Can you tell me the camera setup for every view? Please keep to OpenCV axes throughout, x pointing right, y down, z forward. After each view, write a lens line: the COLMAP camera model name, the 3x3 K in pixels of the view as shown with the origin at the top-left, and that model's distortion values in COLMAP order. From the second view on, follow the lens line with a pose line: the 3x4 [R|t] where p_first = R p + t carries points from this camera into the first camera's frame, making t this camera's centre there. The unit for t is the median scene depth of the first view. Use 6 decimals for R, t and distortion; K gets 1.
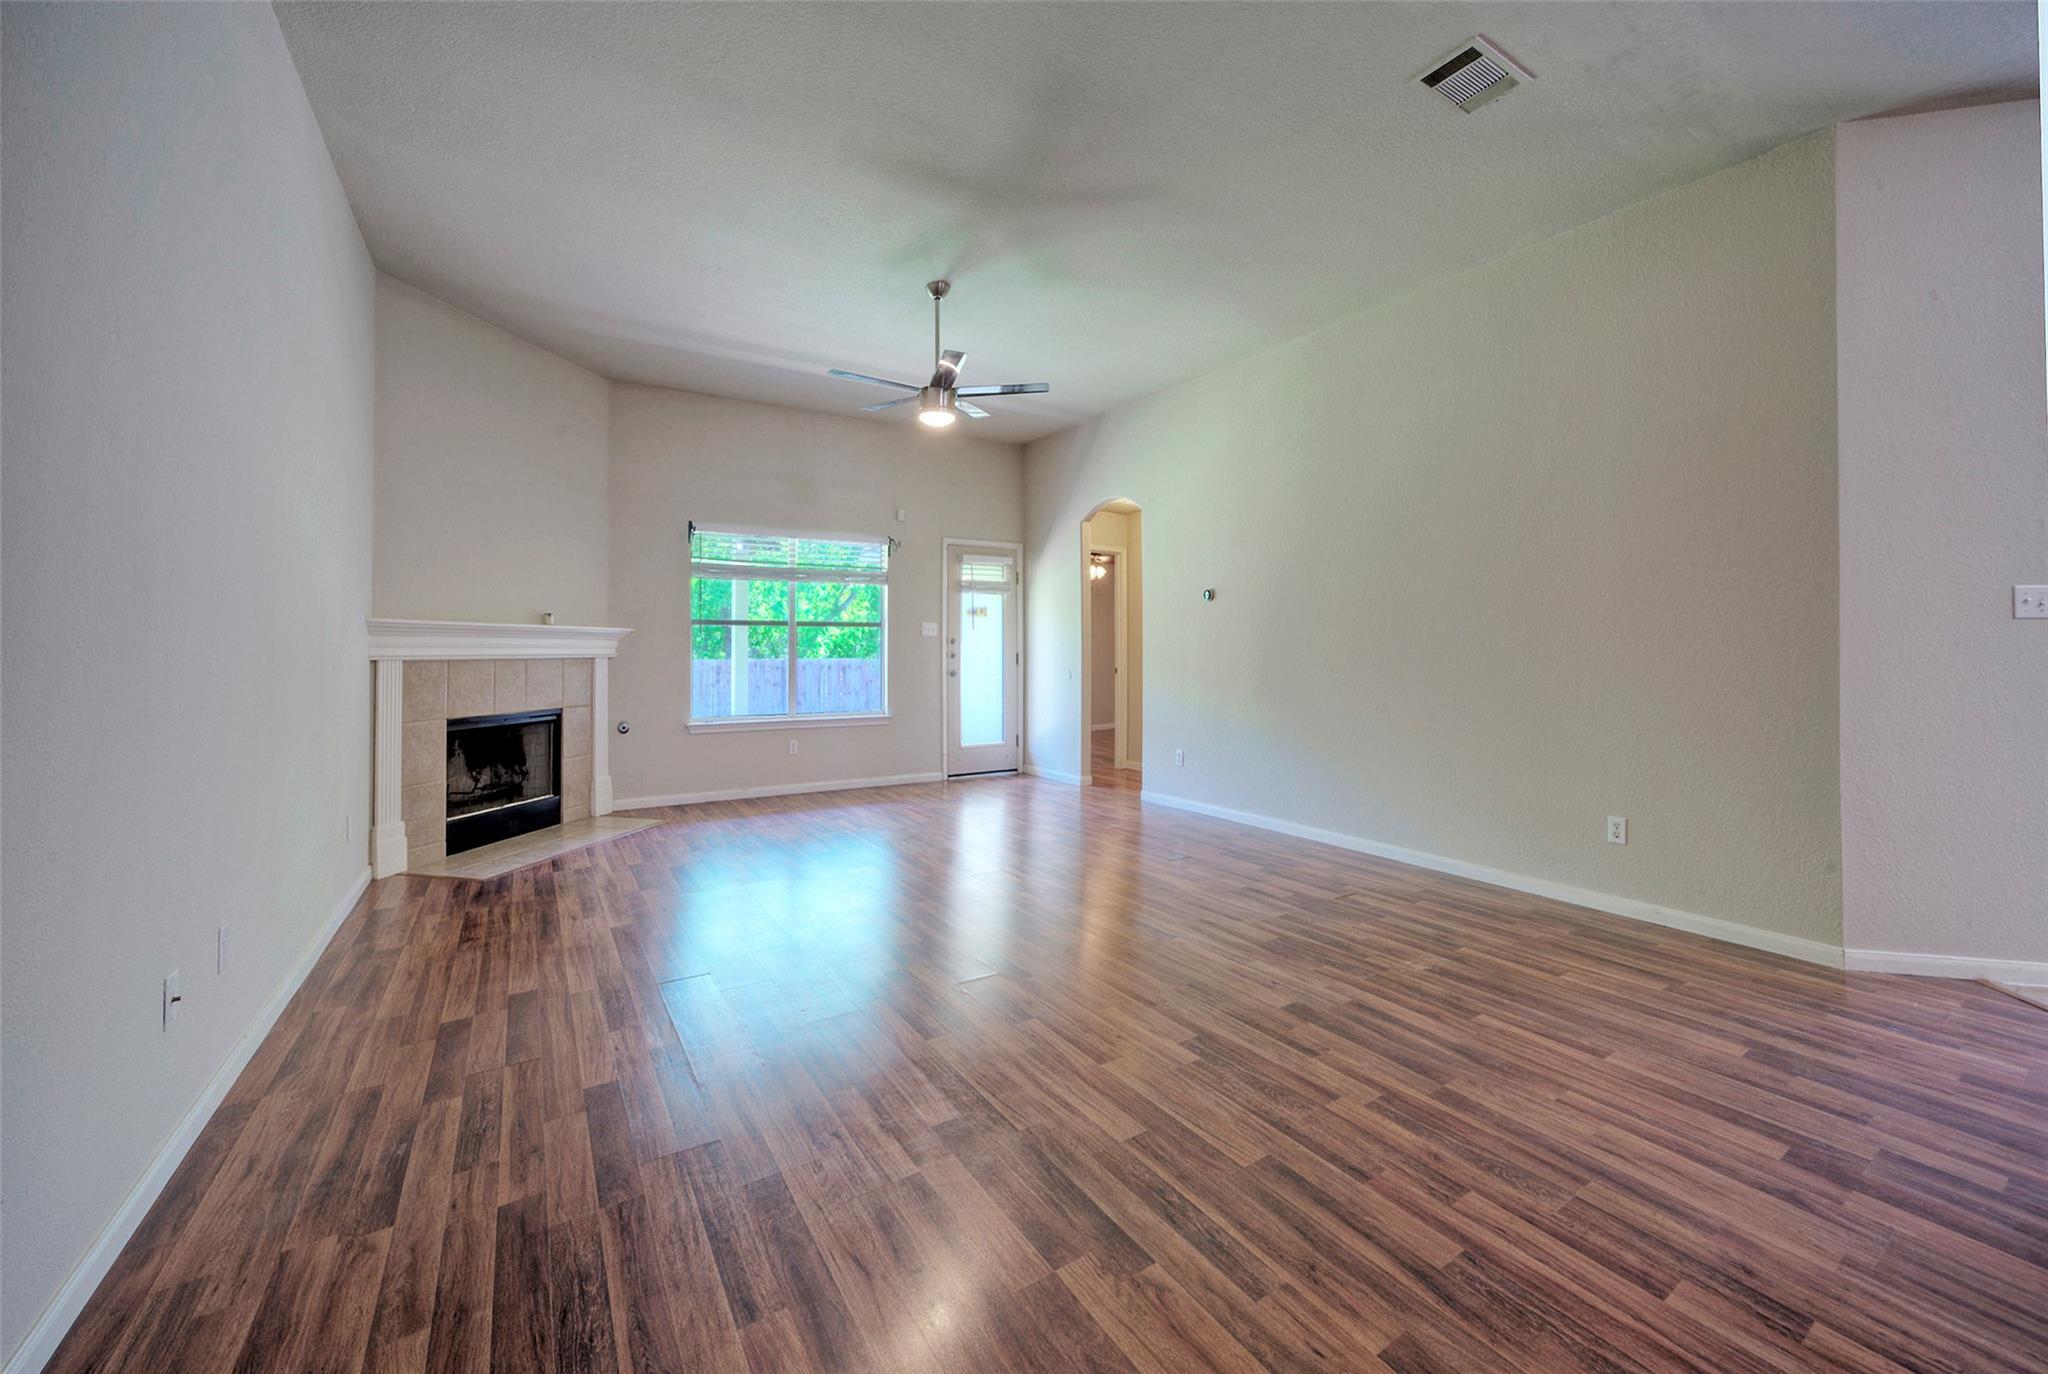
lens RADIAL K [[755.2, 0, 938.9], [0, 755.2, 629.2], [0, 0, 1]] dist [-0.004133, 0.001542]
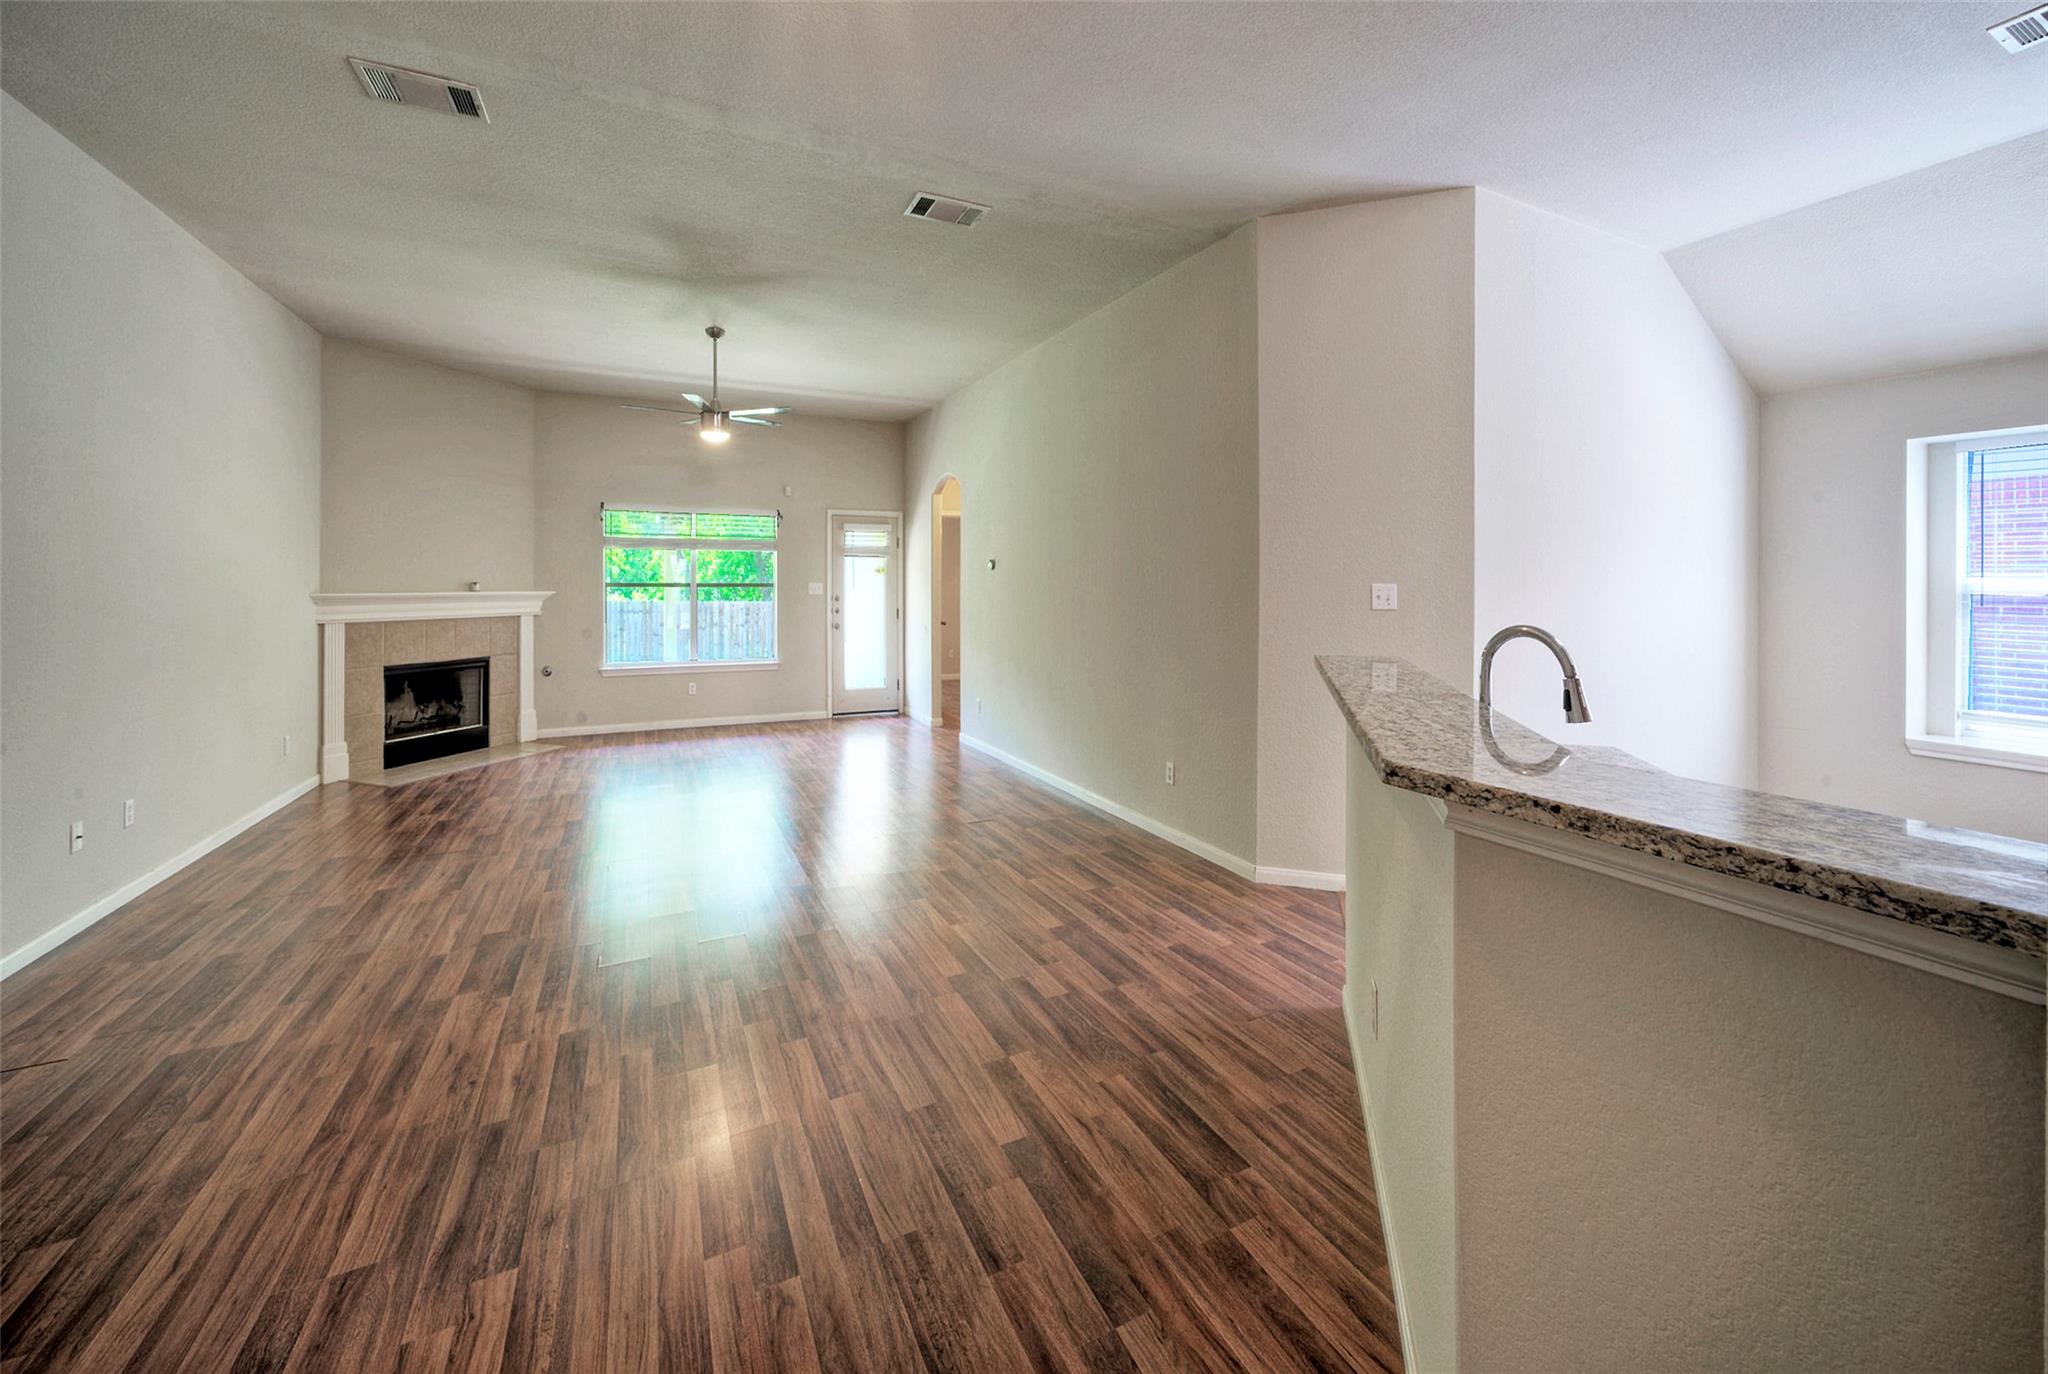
lens RADIAL K [[755.2, 0, 943.9], [0, 755.2, 578.4], [0, 0, 1]] dist [-0.004133, 0.001542]
pose [[0.992170, -0.003204, -0.124852, 0.563810], [0.005742, 0.999784, 0.019978, -0.065783], [0.124762, -0.020538, 0.991974, -0.227579]]
